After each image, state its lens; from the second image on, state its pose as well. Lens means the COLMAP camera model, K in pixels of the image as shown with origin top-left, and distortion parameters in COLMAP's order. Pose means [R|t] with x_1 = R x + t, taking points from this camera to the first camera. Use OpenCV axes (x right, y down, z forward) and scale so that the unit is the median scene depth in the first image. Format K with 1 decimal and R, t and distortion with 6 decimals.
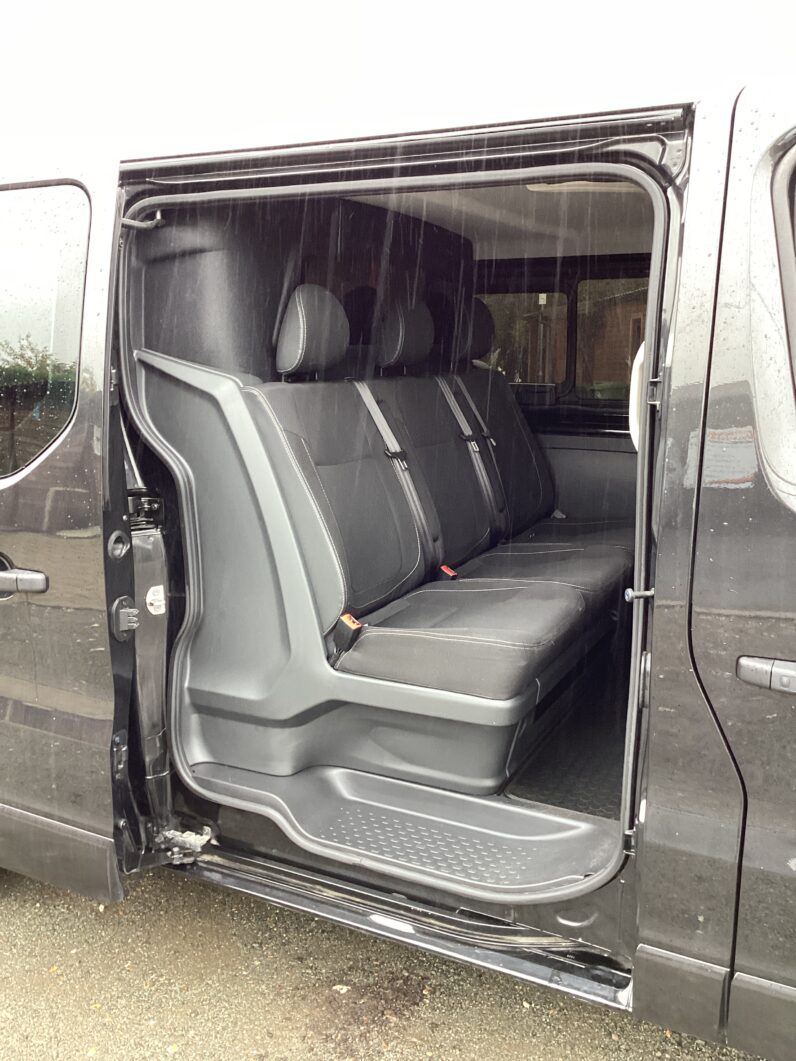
lens RADIAL K [[946.5, 0, 395.9], [0, 946.5, 529.2], [0, 0, 1]] dist [0.130225, -0.242652]
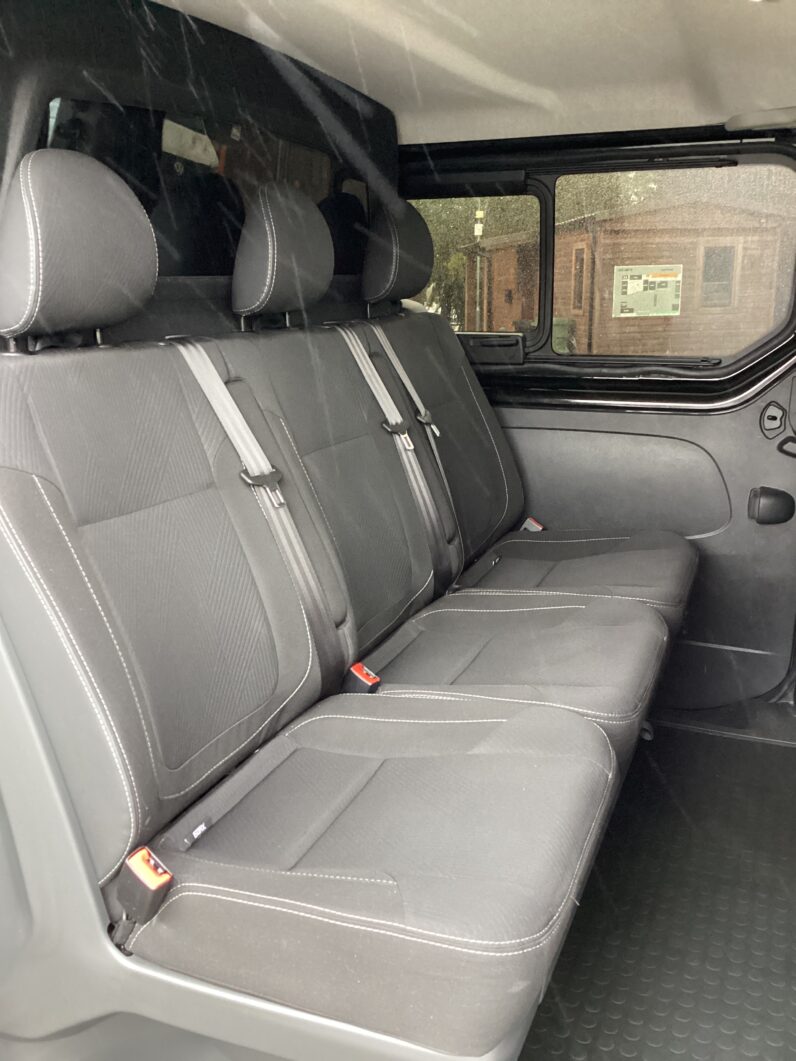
lens RADIAL K [[946.5, 0, 395.9], [0, 946.5, 529.2], [0, 0, 1]] dist [0.130225, -0.242652]
pose [[0.997603, -0.029840, 0.062436, 0.040420], [0.025806, 0.997587, 0.064448, -0.079410], [-0.064208, -0.062682, 0.995966, 0.428269]]
